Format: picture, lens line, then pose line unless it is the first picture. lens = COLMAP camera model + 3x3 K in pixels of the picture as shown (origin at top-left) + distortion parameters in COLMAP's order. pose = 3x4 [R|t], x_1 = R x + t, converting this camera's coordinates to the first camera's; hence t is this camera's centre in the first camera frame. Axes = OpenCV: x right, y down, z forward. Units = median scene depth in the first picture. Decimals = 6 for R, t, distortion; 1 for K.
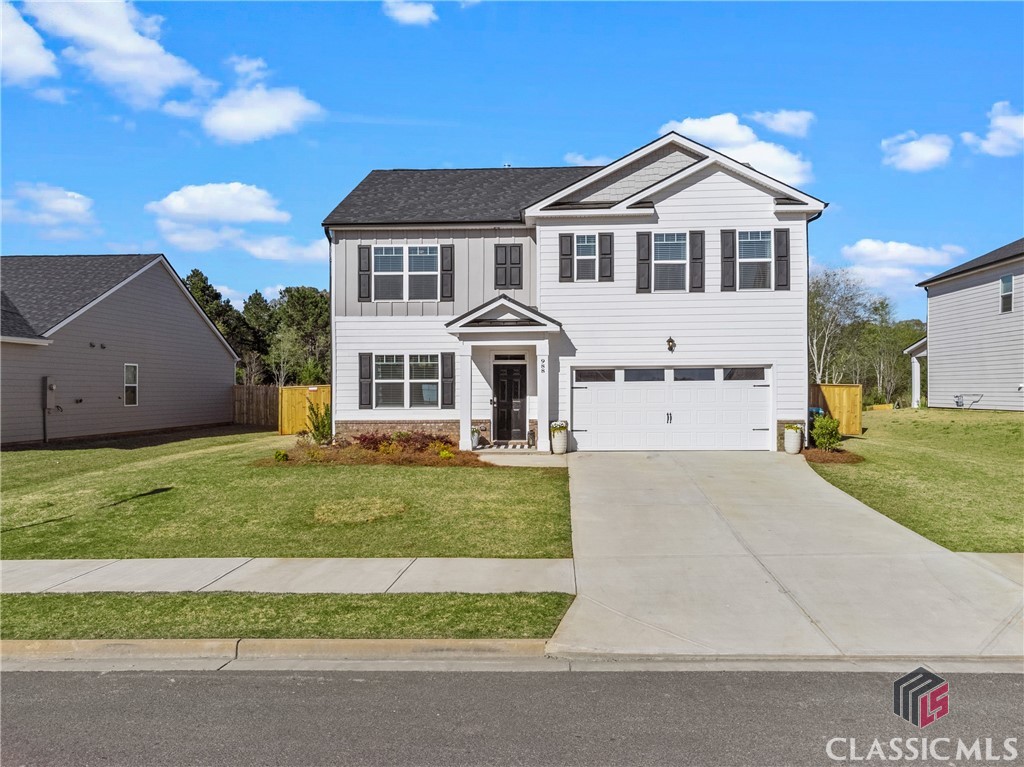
lens RADIAL K [[832.6, 0, 512.0], [0, 832.6, 383.5], [0, 0, 1]] dist [0.059435, -0.001580]
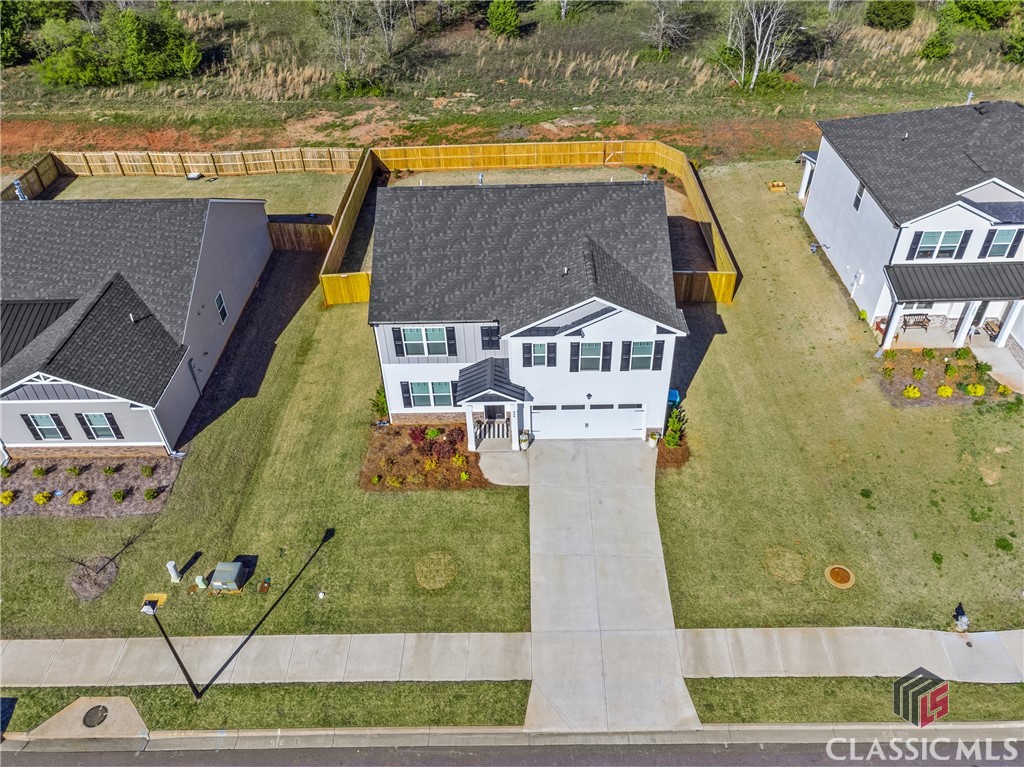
lens RADIAL K [[832.6, 0, 512.0], [0, 832.6, 383.5], [0, 0, 1]] dist [0.059435, -0.001580]
pose [[0.998500, -0.049940, 0.022454, -0.003092], [0.022703, 0.750762, 0.660182, -1.179251], [-0.049827, -0.658682, 0.750770, -0.247541]]
